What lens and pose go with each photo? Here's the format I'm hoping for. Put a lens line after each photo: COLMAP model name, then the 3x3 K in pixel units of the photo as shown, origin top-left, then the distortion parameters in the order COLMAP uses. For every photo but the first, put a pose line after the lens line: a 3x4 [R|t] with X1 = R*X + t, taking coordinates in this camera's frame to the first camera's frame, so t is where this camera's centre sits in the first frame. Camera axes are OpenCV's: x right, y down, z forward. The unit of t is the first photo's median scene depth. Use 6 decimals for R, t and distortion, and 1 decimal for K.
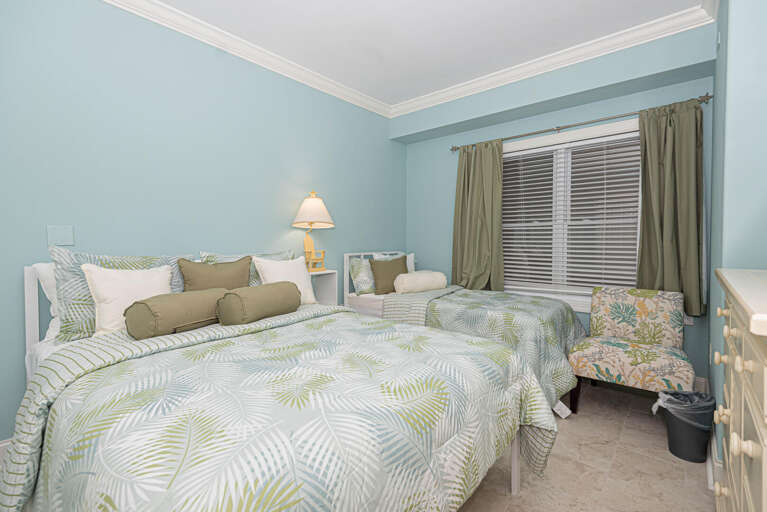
lens RADIAL K [[354.8, 0, 362.9], [0, 354.8, 253.8], [0, 0, 1]] dist [0.029971, -0.014179]
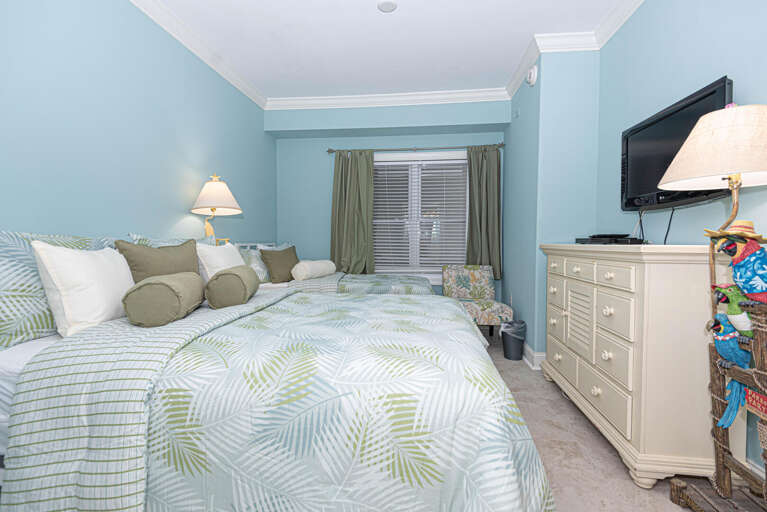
lens RADIAL K [[348.4, 0, 383.5], [0, 348.4, 256.0], [0, 0, 1]] dist [0.033604, -0.020040]
pose [[0.828138, -0.018463, 0.560220, -0.290750], [0.013359, 0.999824, 0.013203, 0.029886], [-0.560365, -0.003450, 0.828239, -0.009357]]
